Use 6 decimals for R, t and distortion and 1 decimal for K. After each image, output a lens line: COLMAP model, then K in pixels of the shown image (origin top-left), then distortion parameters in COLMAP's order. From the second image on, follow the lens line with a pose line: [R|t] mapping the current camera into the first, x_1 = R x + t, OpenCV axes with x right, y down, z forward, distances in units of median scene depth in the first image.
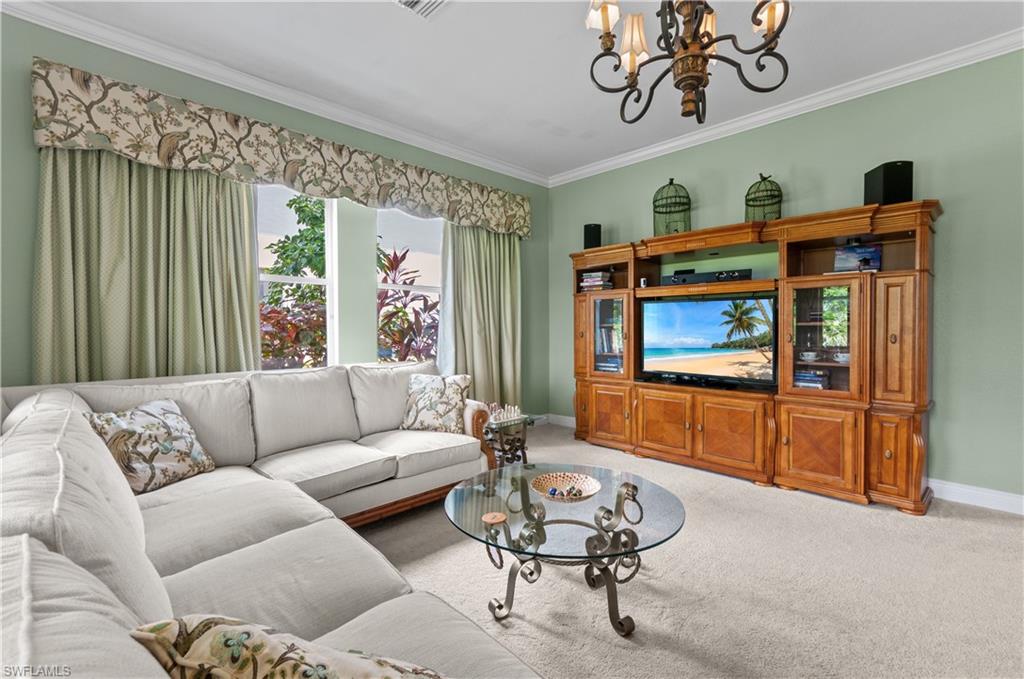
lens RADIAL K [[456.5, 0, 517.8], [0, 456.5, 333.9], [0, 0, 1]] dist [0.005642, -0.000905]
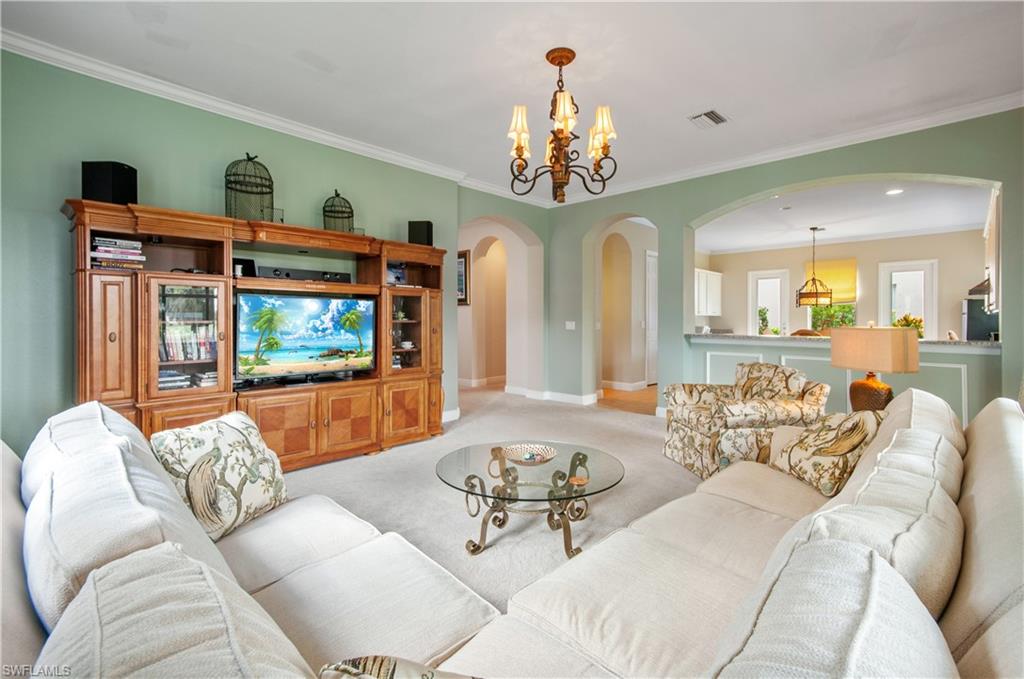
lens RADIAL K [[456.5, 0, 483.8], [0, 456.5, 320.4], [0, 0, 1]] dist [0.005642, -0.000905]
pose [[0.015664, 0.007397, 0.999850, -0.602880], [0.020551, 0.999759, -0.007718, -0.007740], [-0.999666, 0.020669, 0.015509, 0.612906]]
